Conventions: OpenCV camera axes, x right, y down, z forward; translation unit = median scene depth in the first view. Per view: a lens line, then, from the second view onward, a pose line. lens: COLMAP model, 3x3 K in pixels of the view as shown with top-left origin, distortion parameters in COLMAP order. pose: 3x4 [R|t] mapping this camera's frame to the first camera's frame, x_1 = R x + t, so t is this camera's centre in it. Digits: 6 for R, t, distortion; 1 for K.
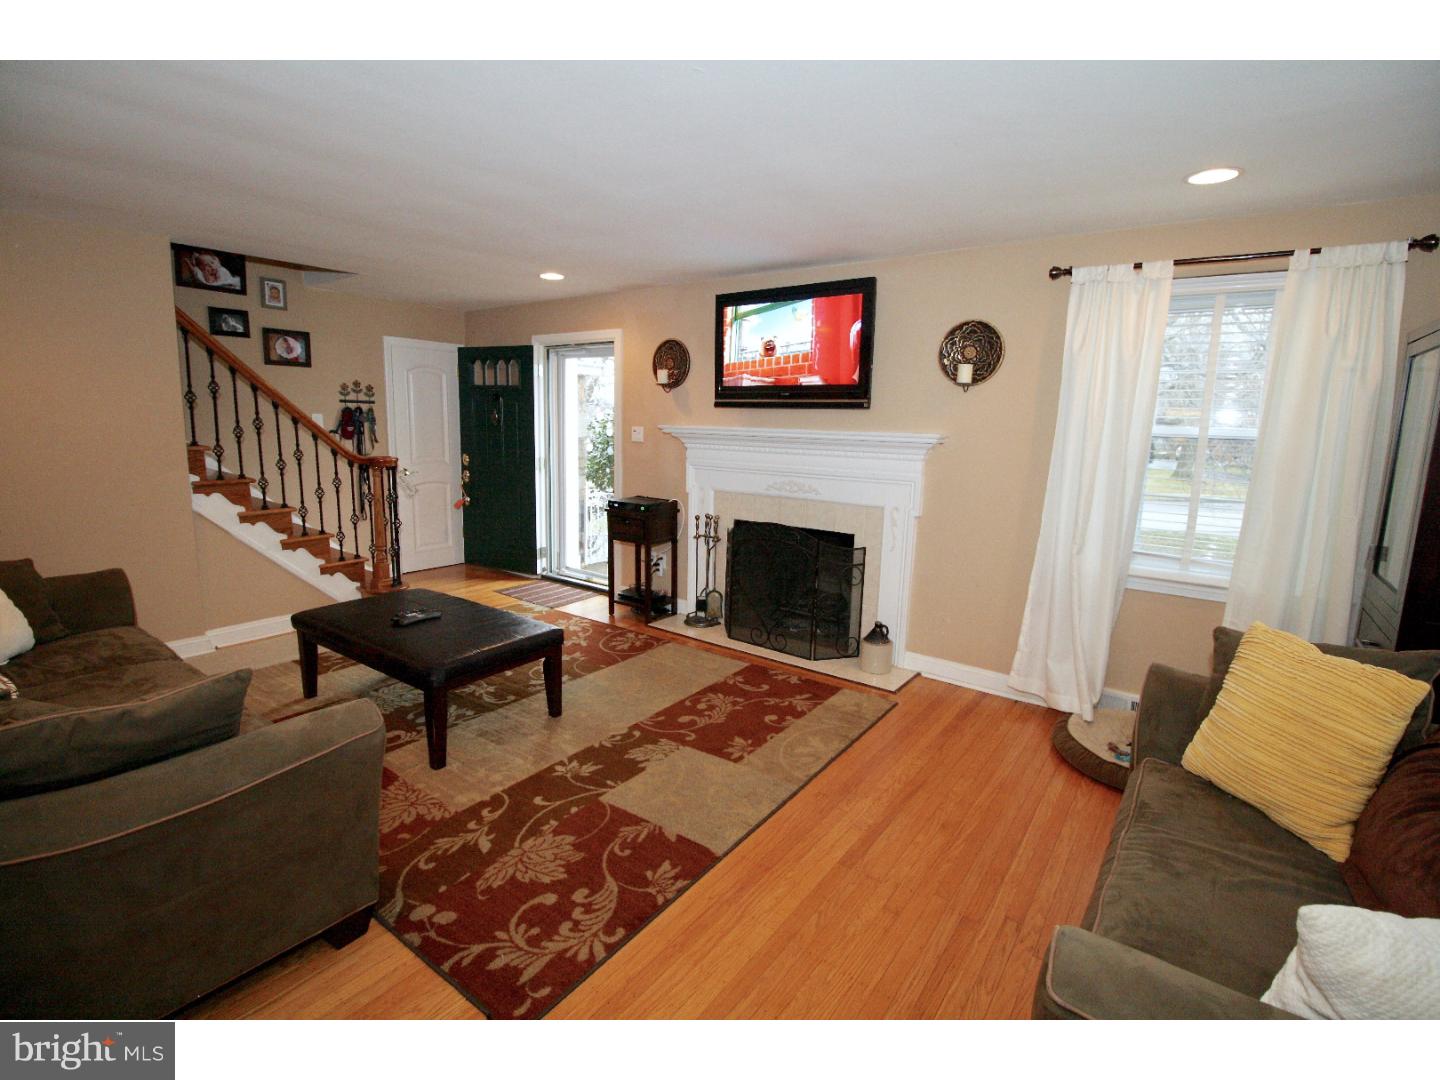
lens RADIAL K [[676.7, 0, 721.0], [0, 676.7, 532.5], [0, 0, 1]] dist [0.001475, 0.000493]
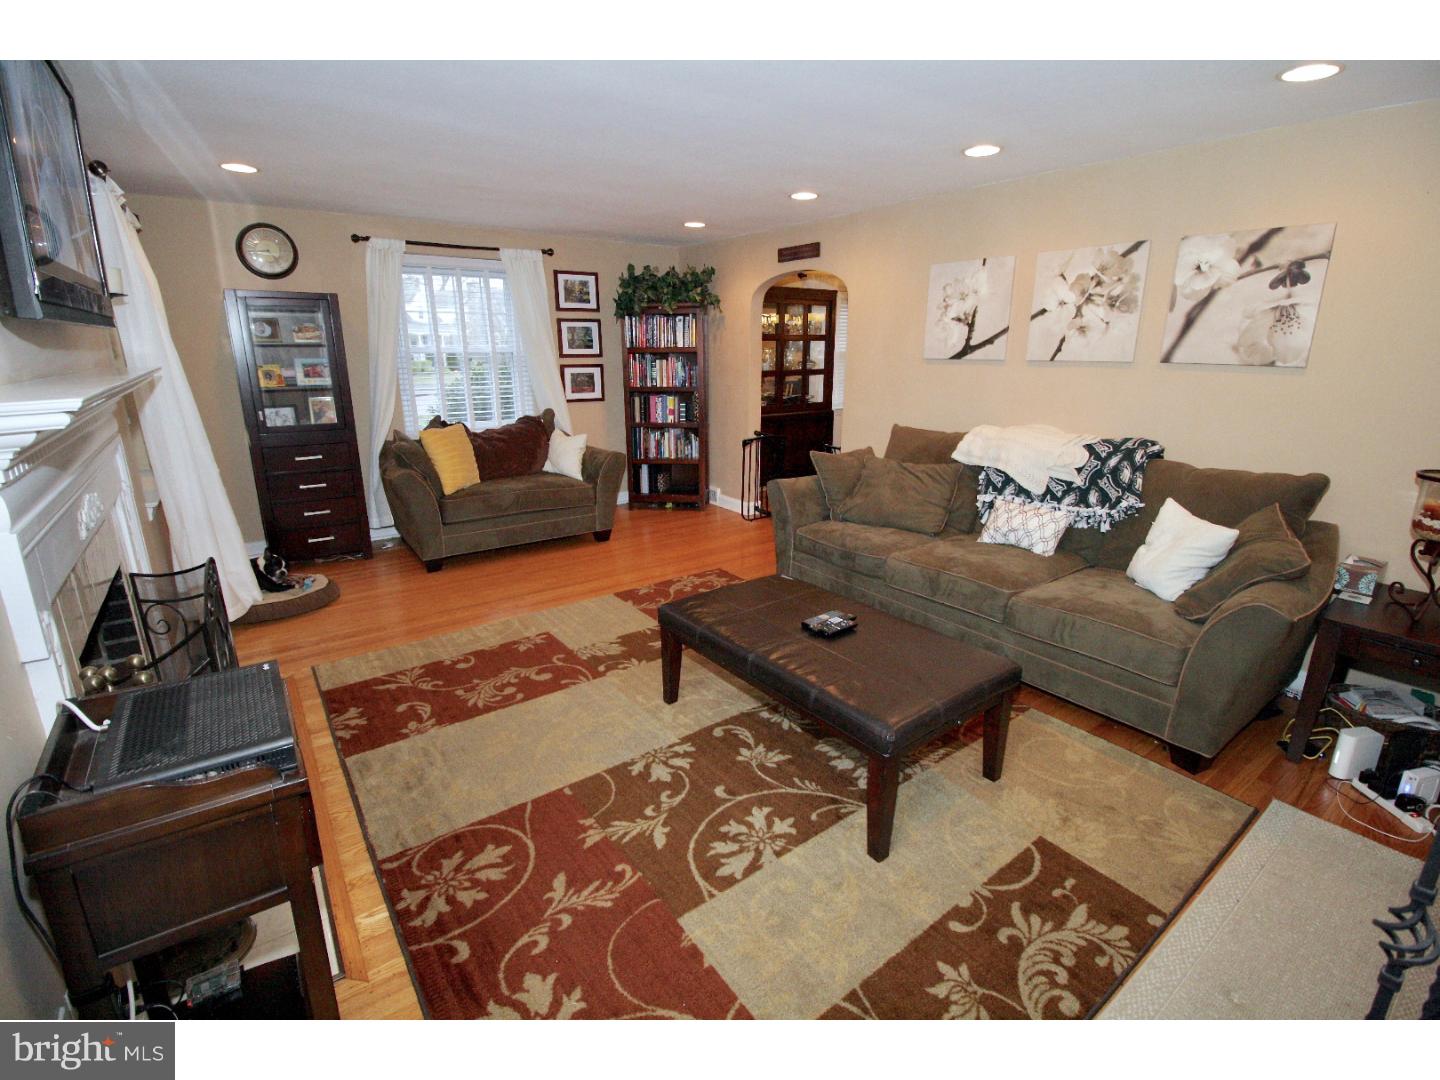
lens RADIAL K [[676.7, 0, 720.8], [0, 676.7, 535.2], [0, 0, 1]] dist [0.001475, 0.000493]
pose [[-0.955254, -0.101764, 0.277731, -0.529965], [0.026564, 0.905645, 0.423205, -0.297075], [-0.294593, 0.411645, -0.862417, 1.651793]]
